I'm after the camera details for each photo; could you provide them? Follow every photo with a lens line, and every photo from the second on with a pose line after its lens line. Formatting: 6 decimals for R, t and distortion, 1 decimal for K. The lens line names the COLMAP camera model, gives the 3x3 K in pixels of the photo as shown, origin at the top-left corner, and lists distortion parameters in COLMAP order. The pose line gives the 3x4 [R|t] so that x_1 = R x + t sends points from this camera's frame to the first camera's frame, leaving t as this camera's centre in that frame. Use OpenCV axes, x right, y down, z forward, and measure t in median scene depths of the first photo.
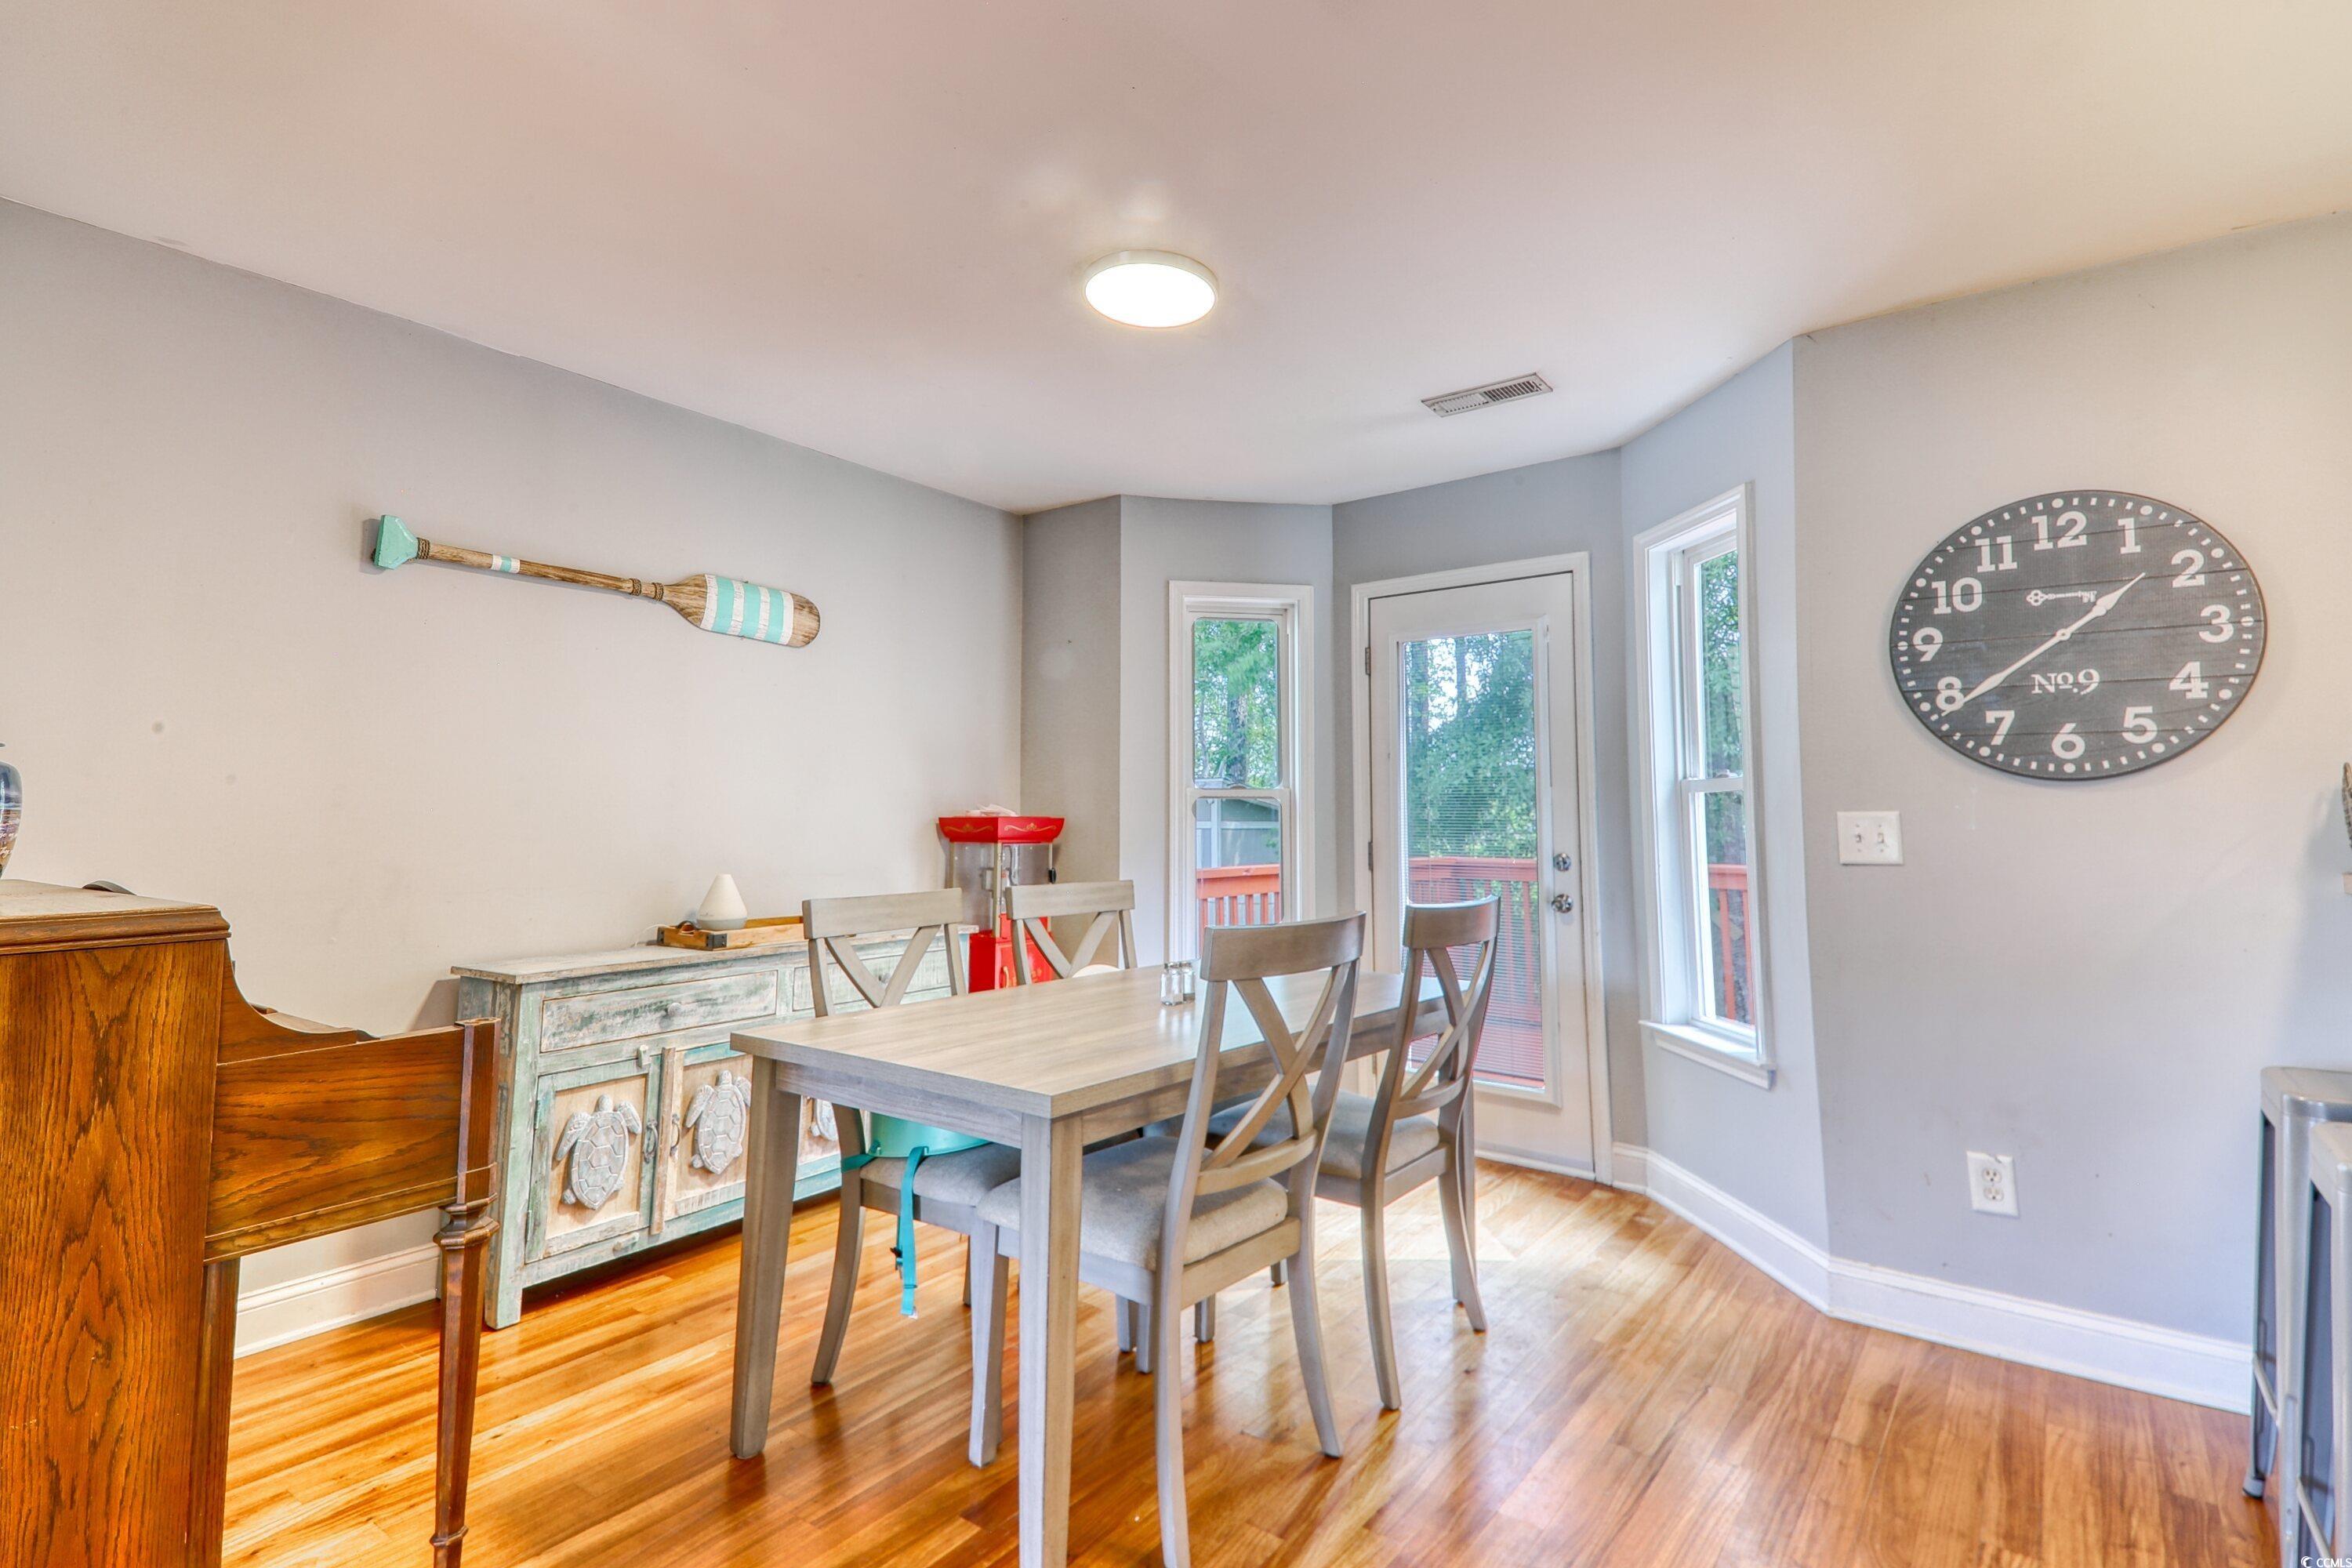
lens RADIAL K [[1091.3, 0, 1247.5], [0, 1091.3, 736.9], [0, 0, 1]] dist [0.097212, -0.044398]
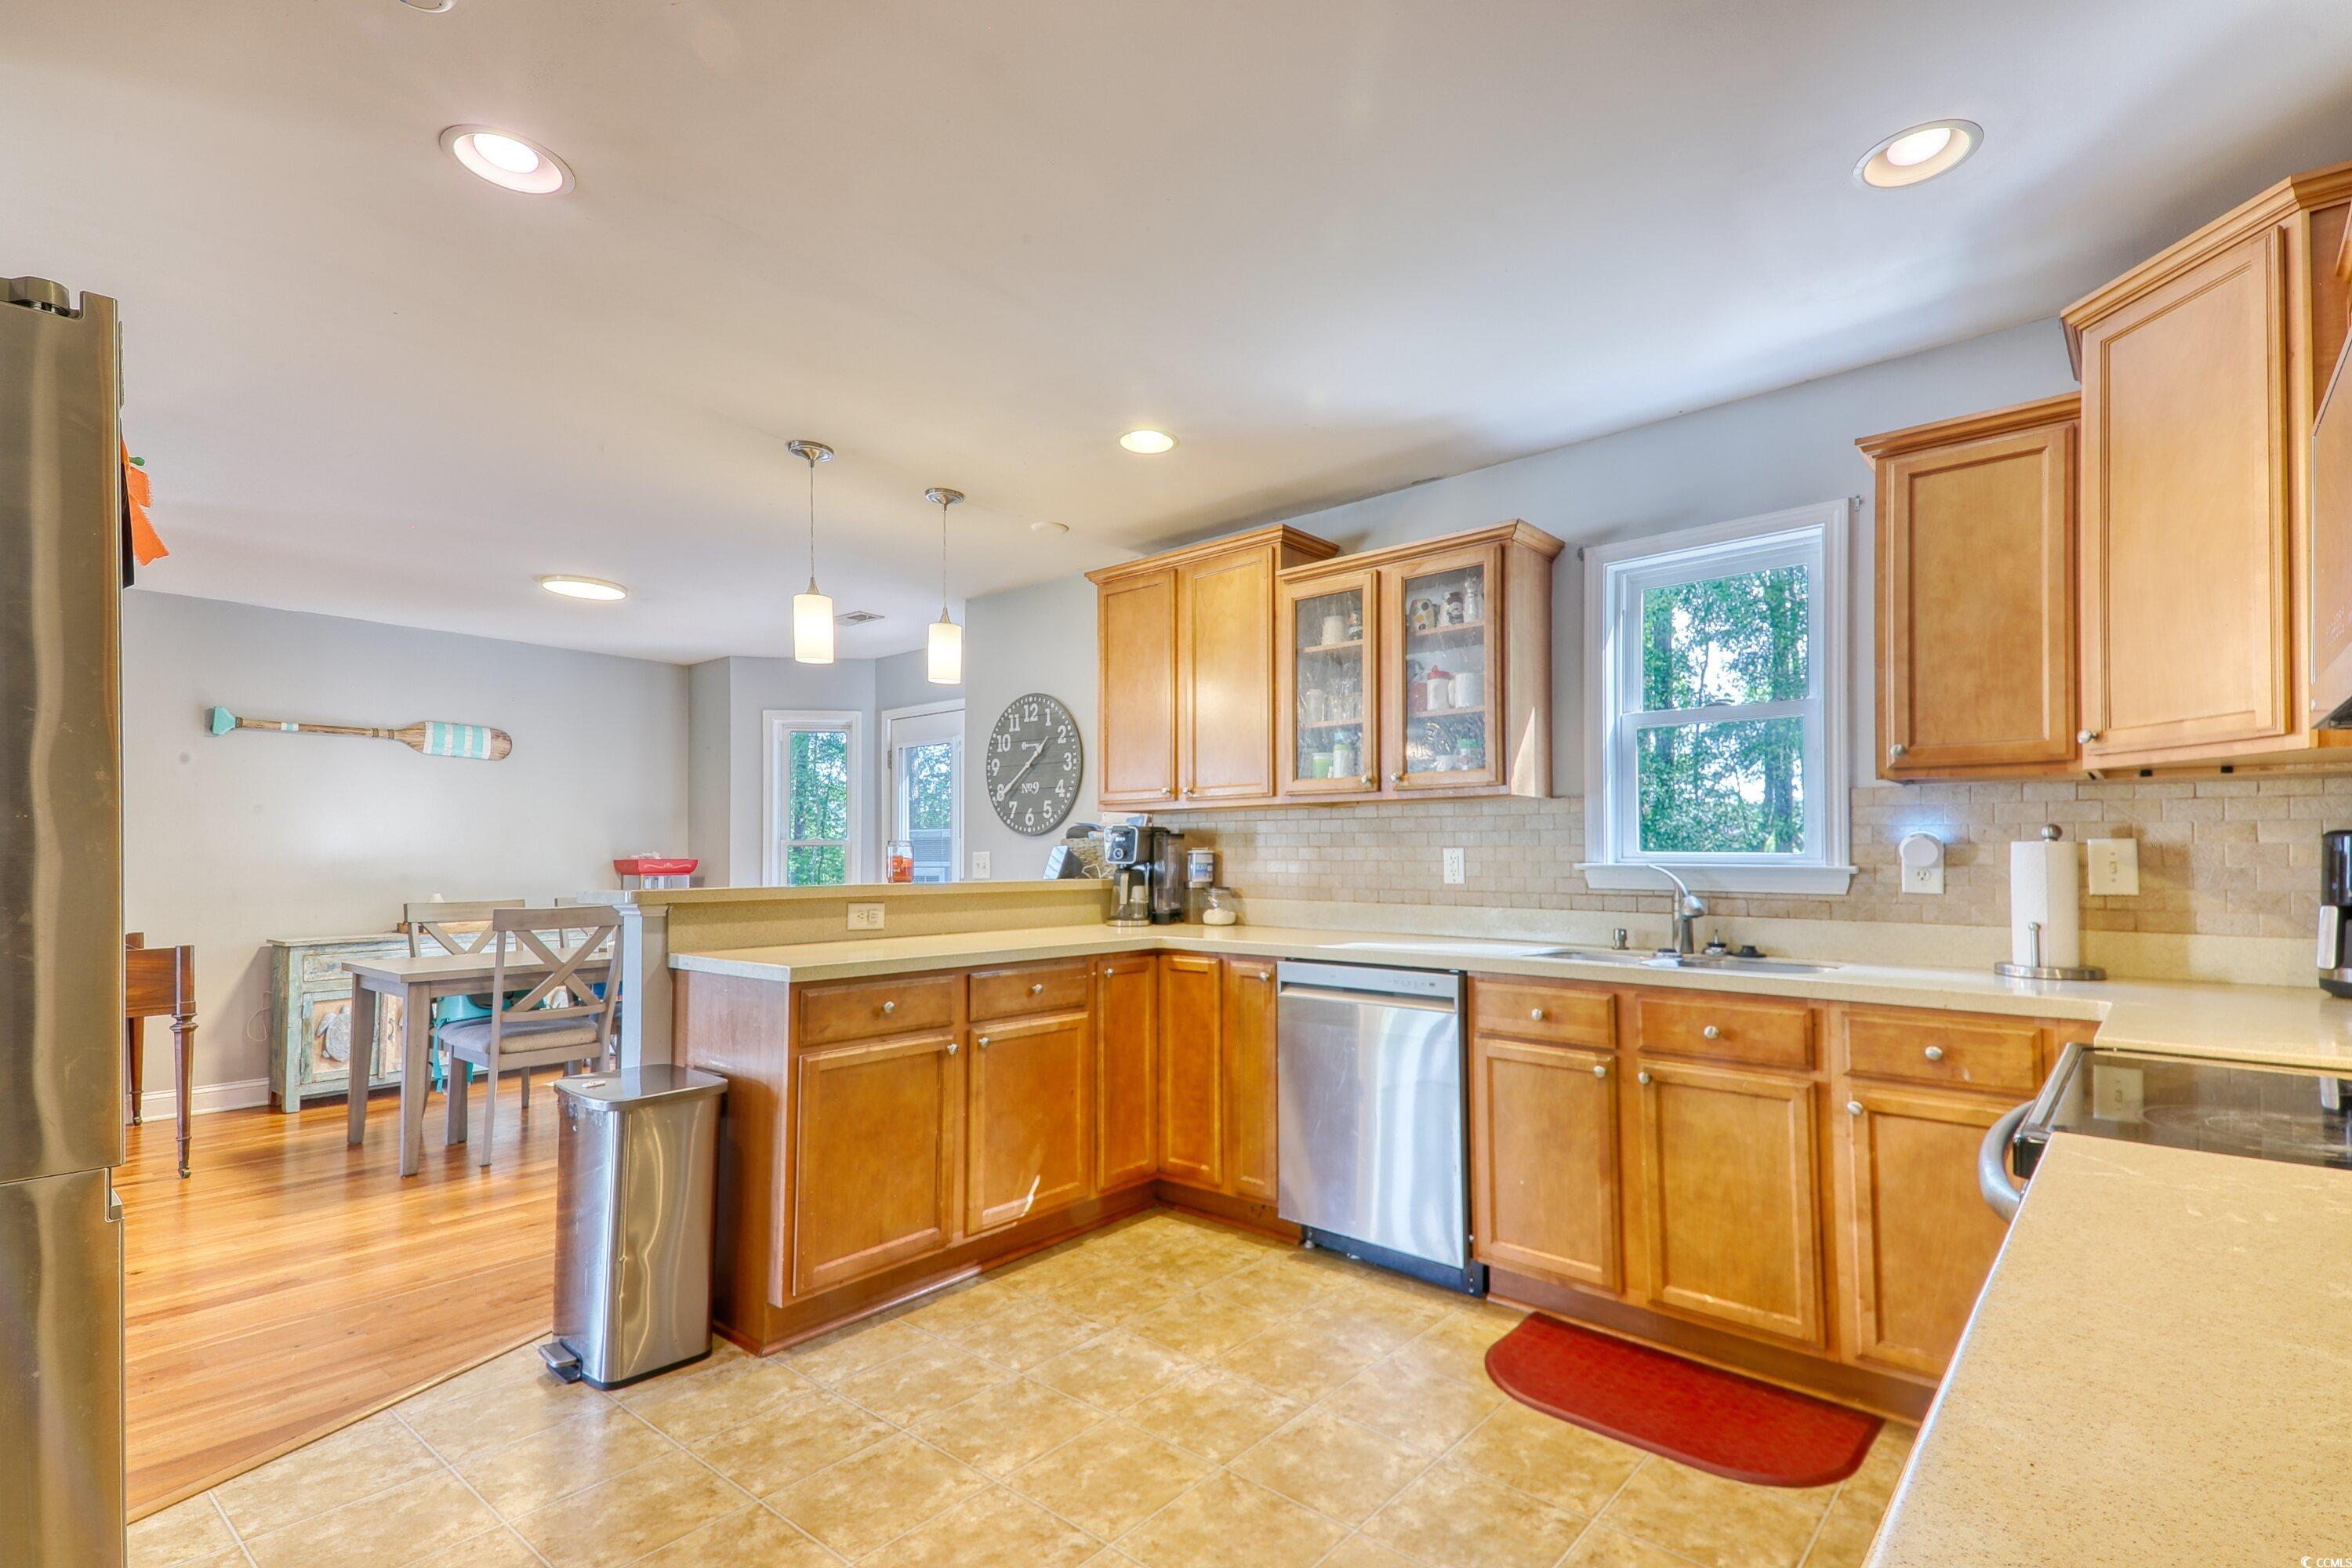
lens RADIAL K [[1044.6, 0, 1251.0], [0, 1044.6, 847.6], [0, 0, 1]] dist [0.126458, -0.066849]
pose [[0.998261, -0.011546, -0.057815, 1.143728], [0.015308, 0.997764, 0.065057, -0.054385], [0.056935, -0.065828, 0.996205, -0.813536]]
